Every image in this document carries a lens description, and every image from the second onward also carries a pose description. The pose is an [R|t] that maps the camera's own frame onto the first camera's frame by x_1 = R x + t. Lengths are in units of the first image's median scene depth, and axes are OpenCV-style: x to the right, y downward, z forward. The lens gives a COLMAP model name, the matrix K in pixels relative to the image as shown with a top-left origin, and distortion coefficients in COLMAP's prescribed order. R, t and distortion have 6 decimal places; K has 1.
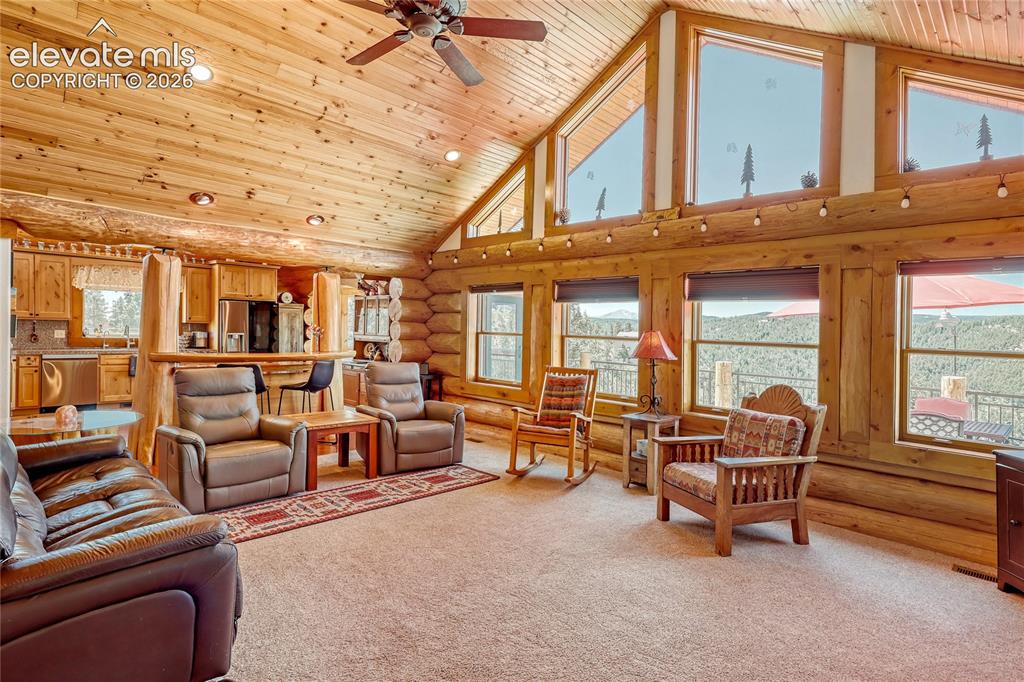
lens RADIAL K [[523.6, 0, 546.2], [0, 523.6, 345.0], [0, 0, 1]] dist [0.005554, 0.000288]
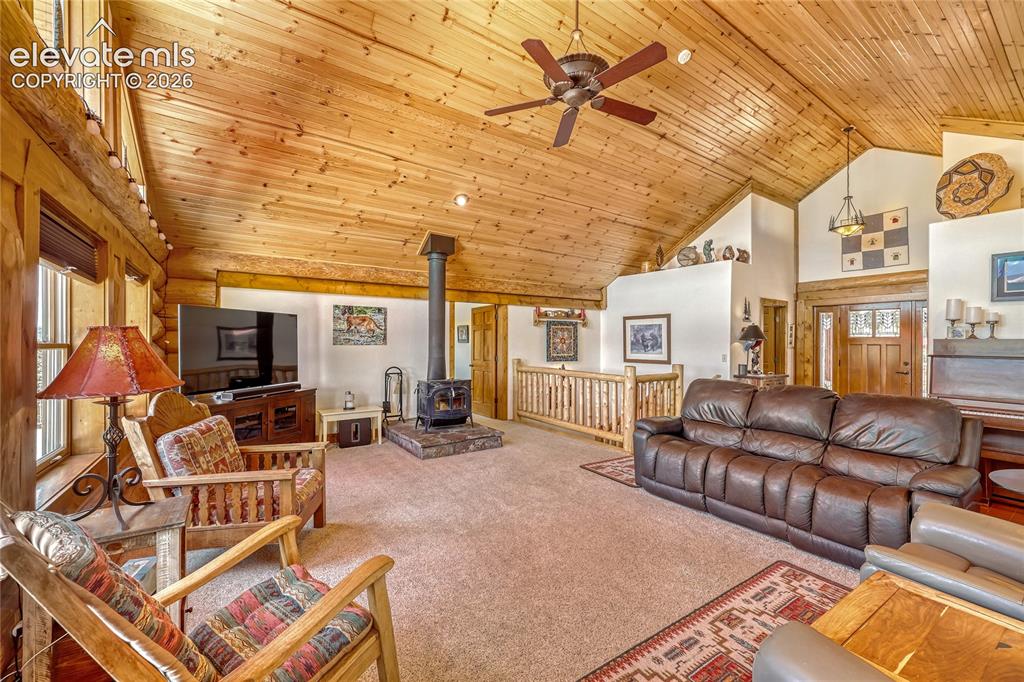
lens RADIAL K [[417.1, 0, 512.0], [0, 417.1, 341.0], [0, 0, 1]] dist [-0.001955, -0.000182]
pose [[-0.973287, -0.029909, 0.227635, -0.175464], [-0.022493, 0.999131, 0.035102, -0.030774], [-0.228487, 0.029044, -0.973114, 1.083548]]
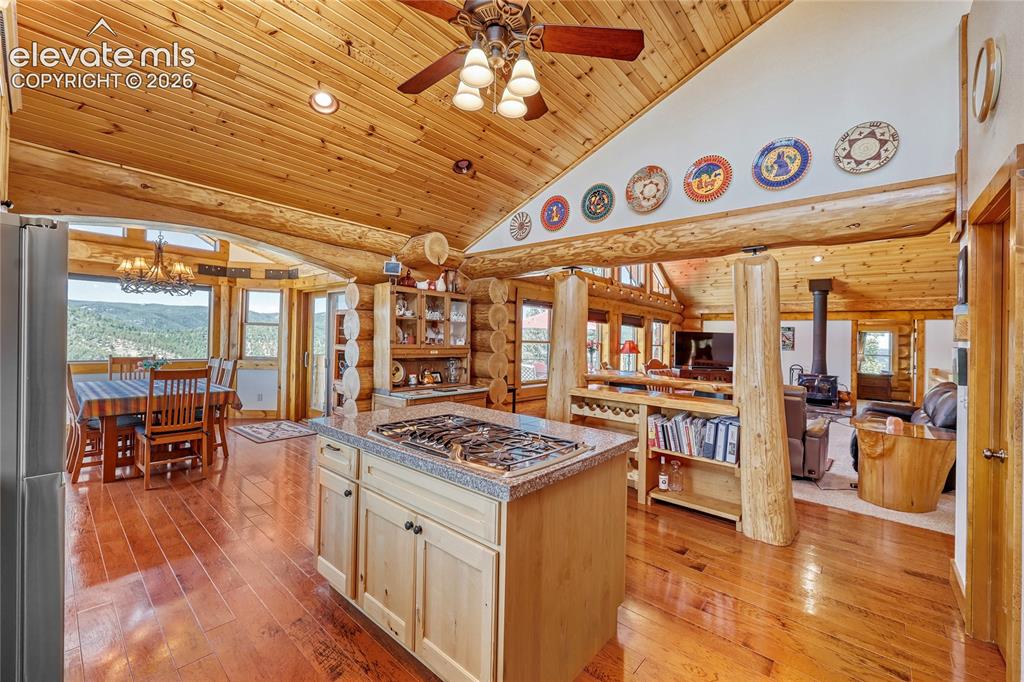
lens RADIAL K [[417.1, 0, 516.3], [0, 417.1, 335.6], [0, 0, 1]] dist [0.000677, 0.000131]
pose [[-0.035958, -0.015970, 0.999226, -1.242669], [-0.000950, 0.999872, 0.015946, -0.062082], [-0.999353, -0.000376, -0.035969, 1.292643]]
